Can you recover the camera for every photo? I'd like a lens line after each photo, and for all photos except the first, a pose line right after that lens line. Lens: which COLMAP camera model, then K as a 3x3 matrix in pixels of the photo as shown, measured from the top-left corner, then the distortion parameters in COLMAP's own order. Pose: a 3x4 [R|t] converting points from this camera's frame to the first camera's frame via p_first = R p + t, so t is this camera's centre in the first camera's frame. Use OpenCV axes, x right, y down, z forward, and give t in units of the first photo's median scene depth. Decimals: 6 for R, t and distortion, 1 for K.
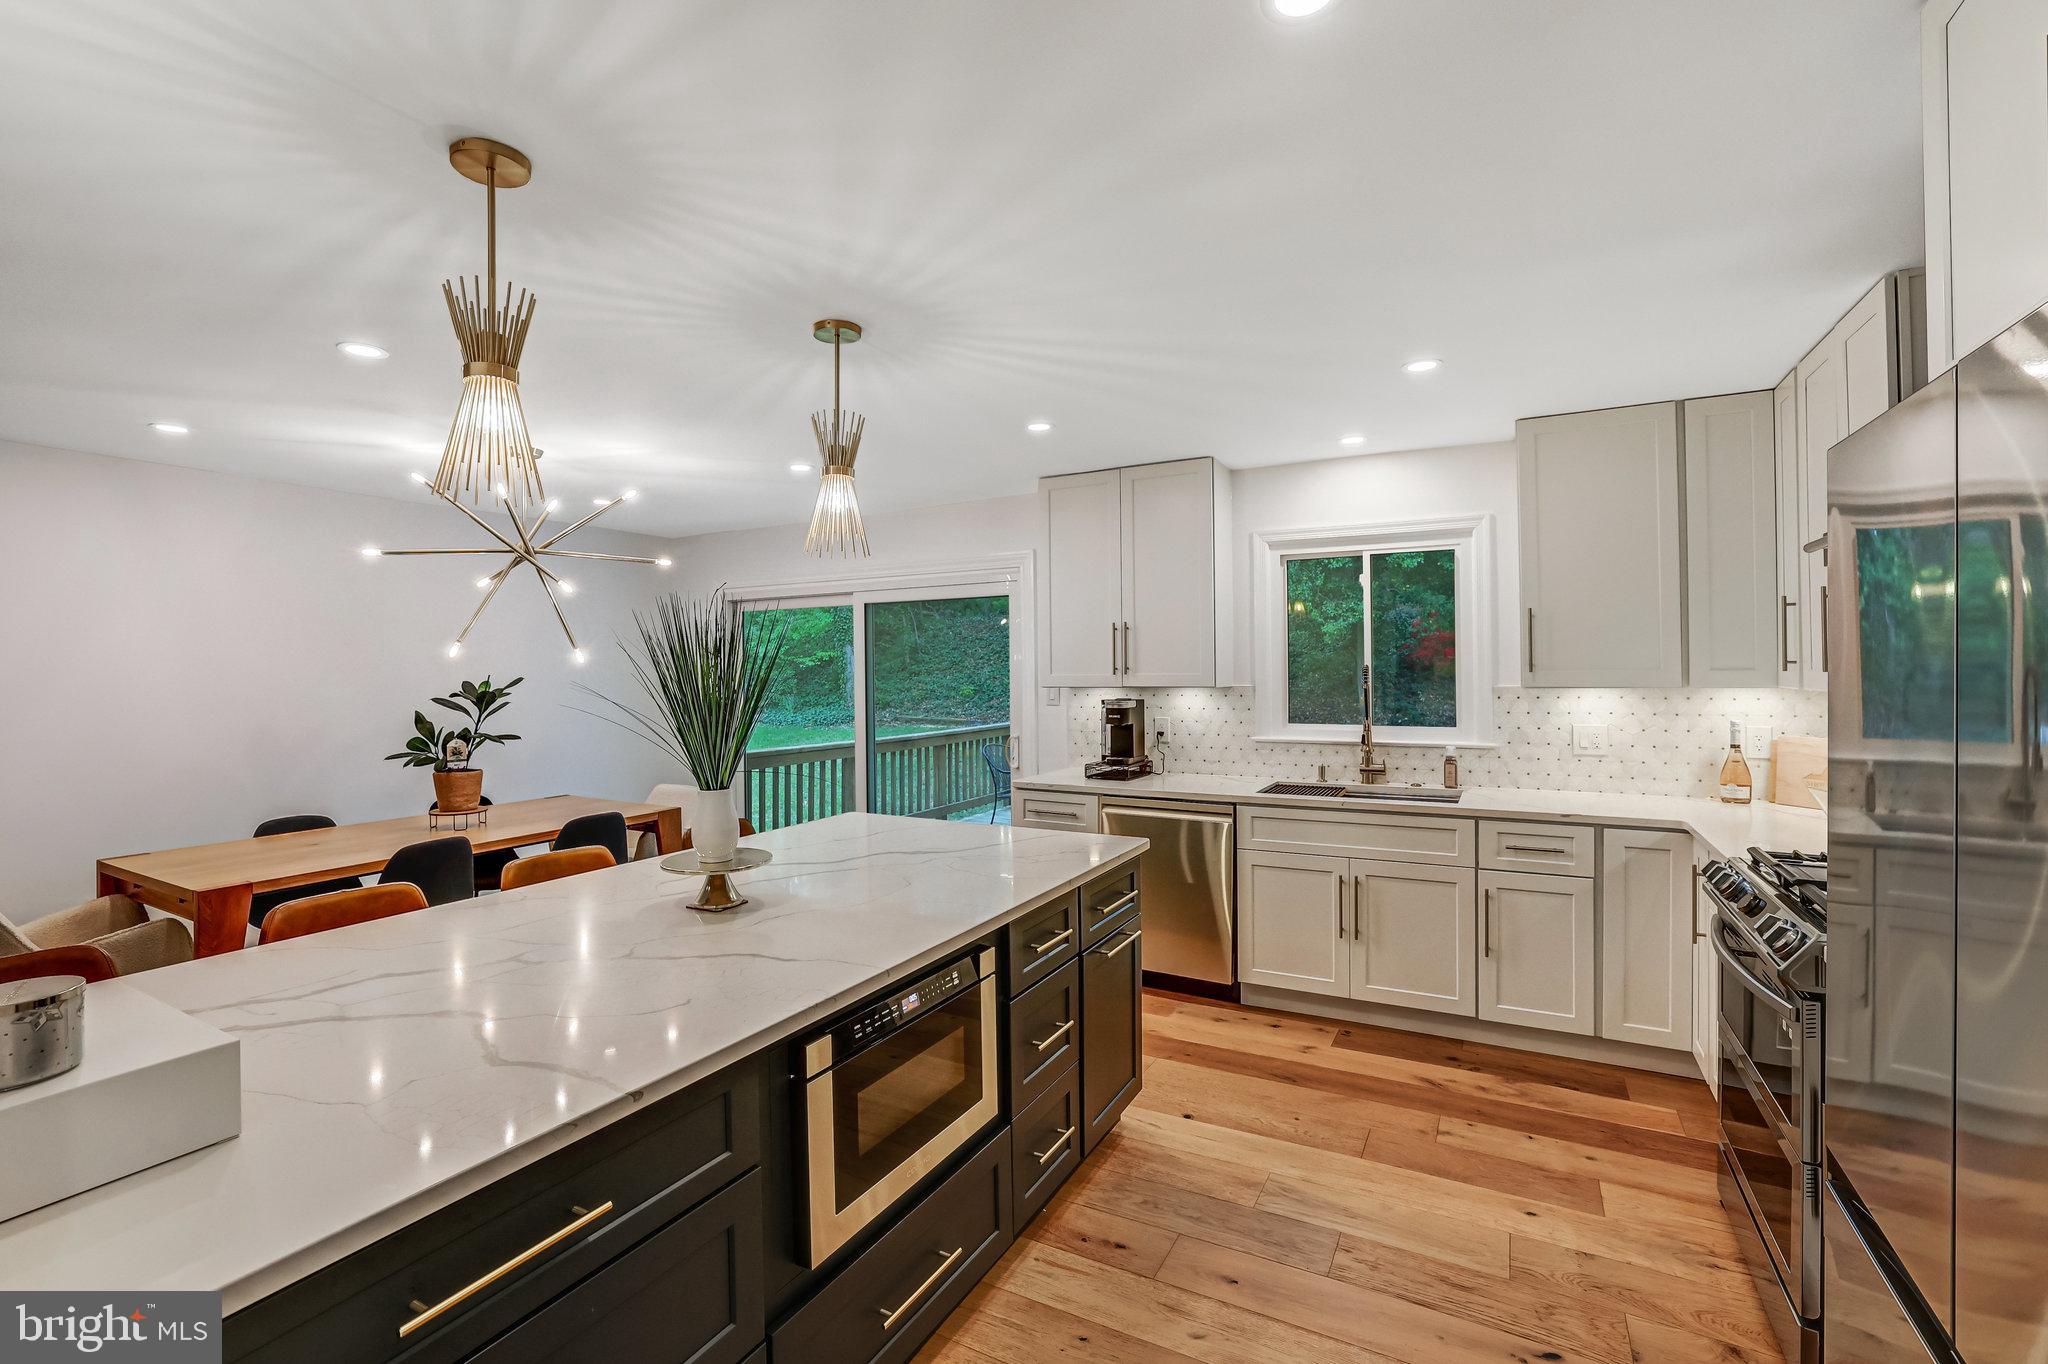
lens RADIAL K [[887.6, 0, 1021.6], [0, 887.6, 672.6], [0, 0, 1]] dist [-0.045450, 0.016111]
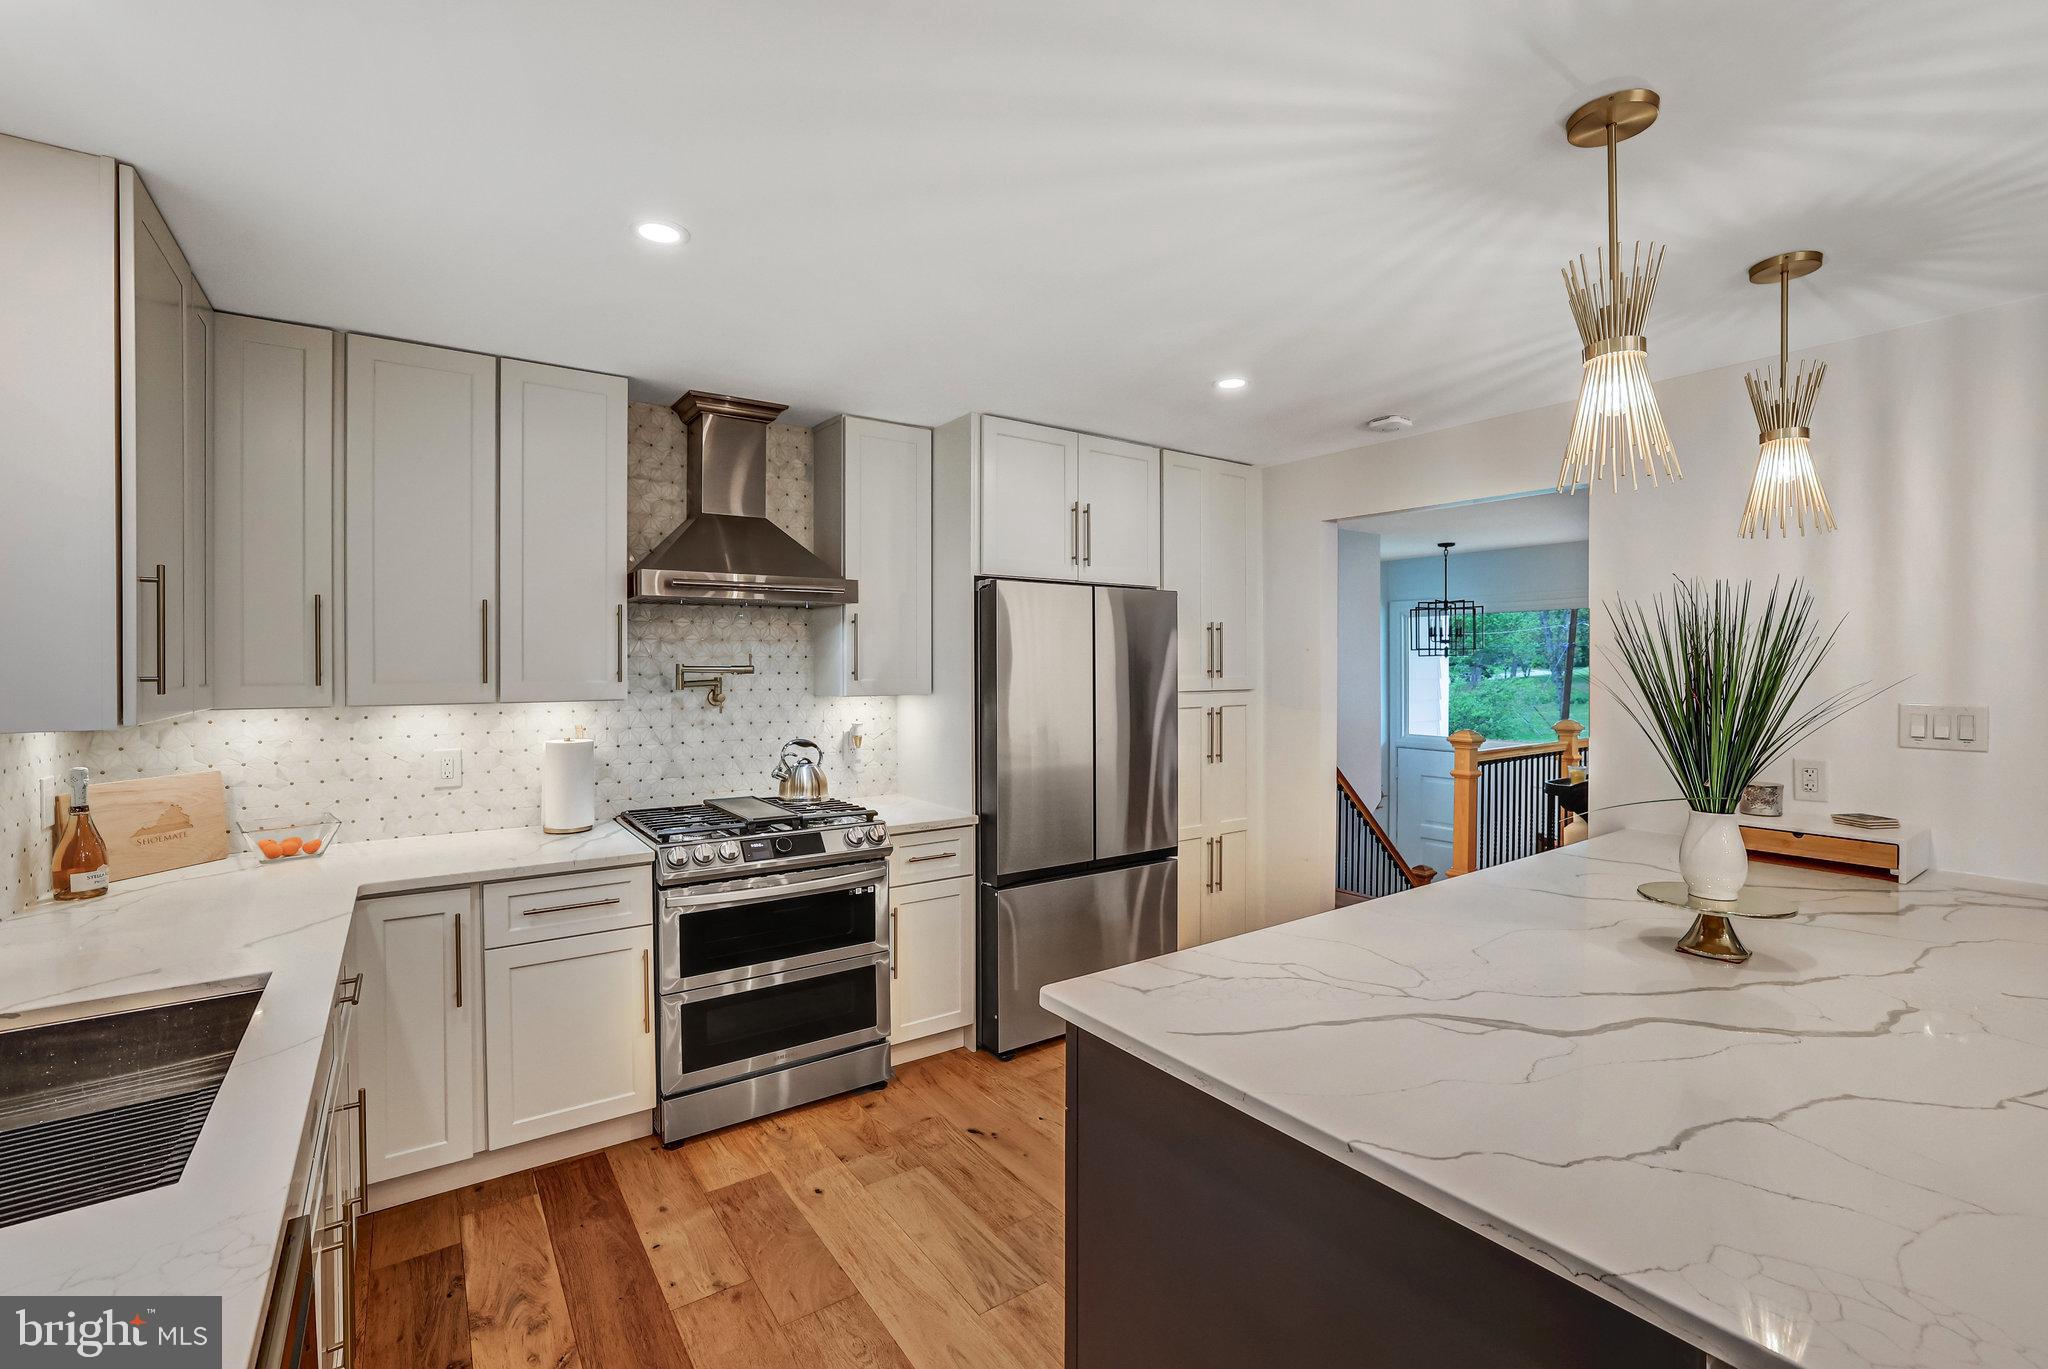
lens RADIAL K [[887.6, 0, 1021.6], [0, 887.6, 675.1], [0, 0, 1]] dist [-0.045450, 0.016111]
pose [[-0.898574, 0.007771, 0.438752, -0.066490], [0.014508, 0.999823, 0.012005, -0.009388], [-0.438581, 0.017153, -0.898528, 1.120029]]
